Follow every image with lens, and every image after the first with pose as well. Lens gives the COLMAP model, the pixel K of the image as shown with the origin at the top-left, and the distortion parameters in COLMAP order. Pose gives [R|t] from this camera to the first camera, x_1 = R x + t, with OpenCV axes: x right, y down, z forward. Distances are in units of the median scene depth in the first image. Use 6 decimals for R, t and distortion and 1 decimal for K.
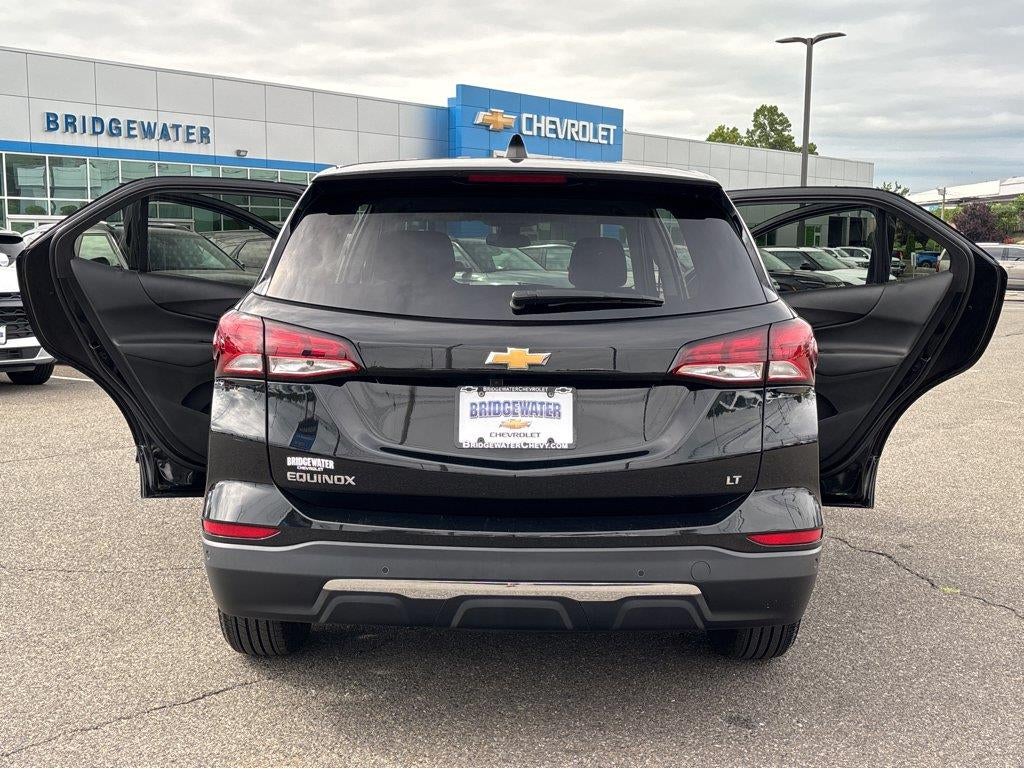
lens RADIAL K [[1223.2, 0, 510.2], [0, 1223.2, 401.7], [0, 0, 1]] dist [0.184723, -0.562987]
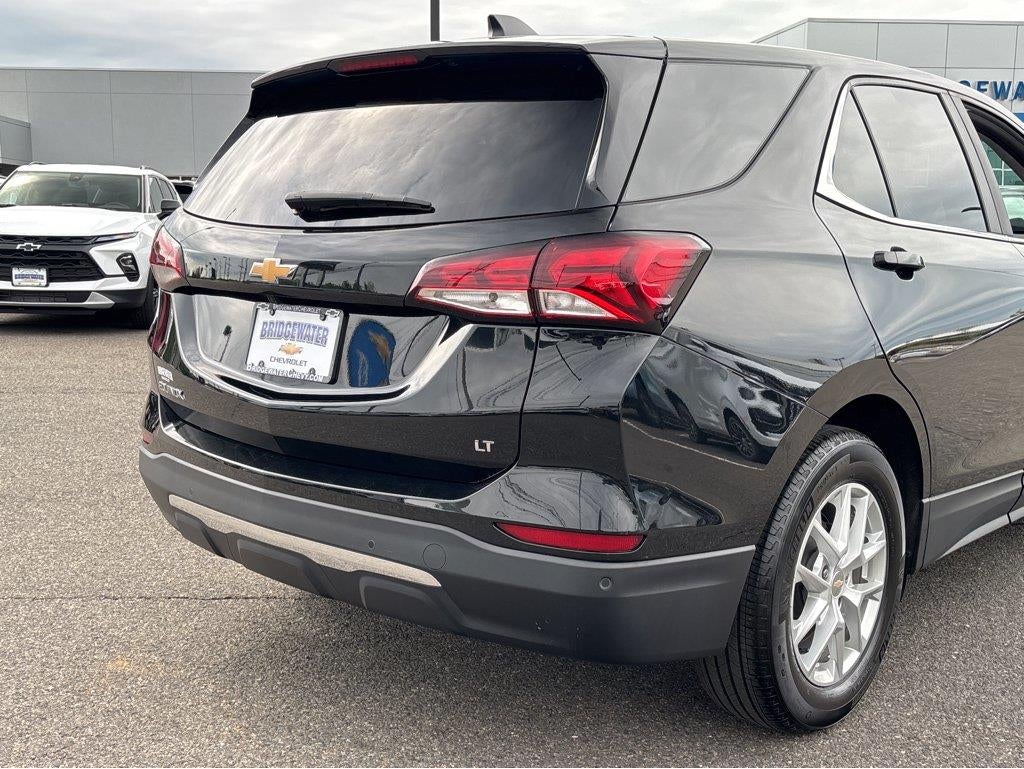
lens RADIAL K [[1223.2, 0, 510.2], [0, 1223.2, 401.7], [0, 0, 1]] dist [0.184723, -0.562987]
pose [[0.723883, 0.100033, -0.682633, 0.699712], [-0.087984, 0.994739, 0.052468, -0.003749], [0.684290, 0.022080, 0.728876, 0.466033]]
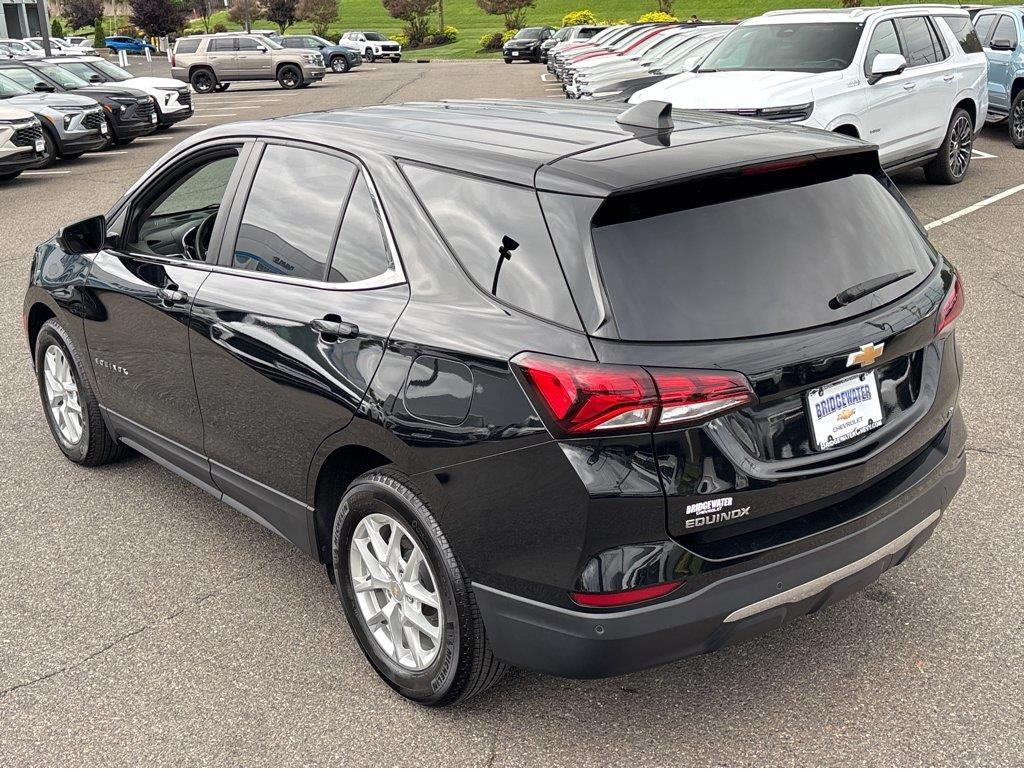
lens RADIAL K [[1223.2, 0, 510.2], [0, 1223.2, 401.7], [0, 0, 1]] dist [0.184723, -0.562987]
pose [[0.775393, -0.238743, 0.584609, -0.810786], [0.131364, 0.966507, 0.220470, -0.255309], [-0.617664, -0.094154, 0.780785, 0.353623]]
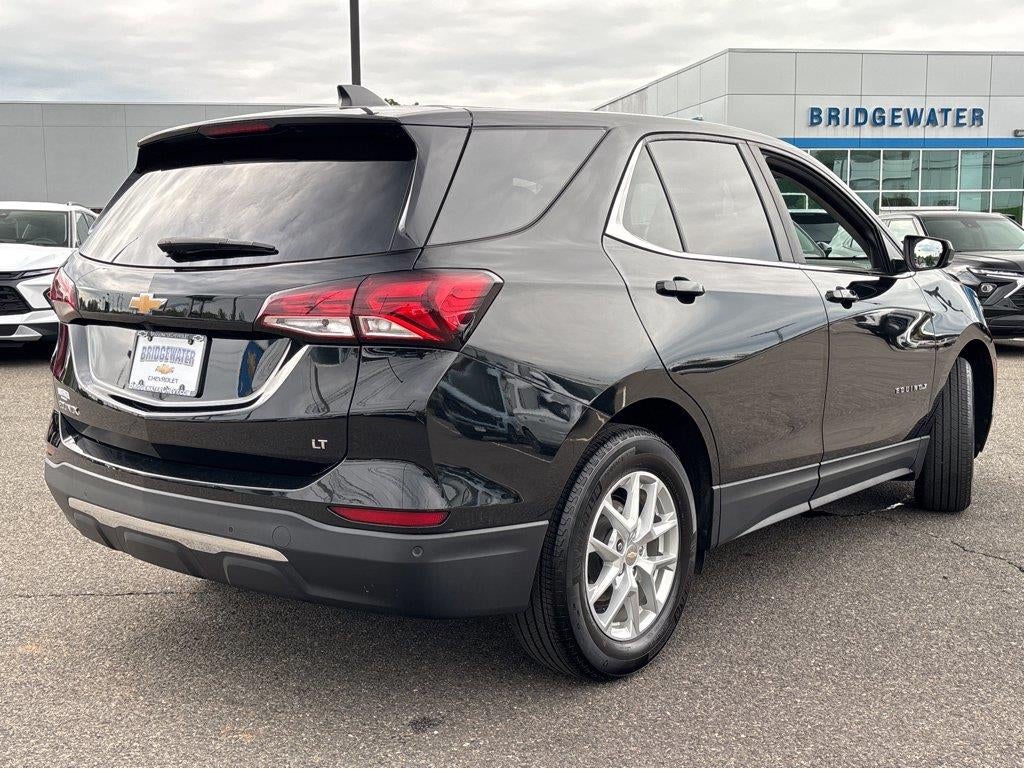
lens RADIAL K [[1223.2, 0, 510.2], [0, 1223.2, 401.7], [0, 0, 1]] dist [0.184723, -0.562987]
pose [[0.754837, 0.070991, -0.652059, 0.885472], [-0.069136, 0.997199, 0.028533, -0.003910], [0.652258, 0.023543, 0.757631, 0.396324]]
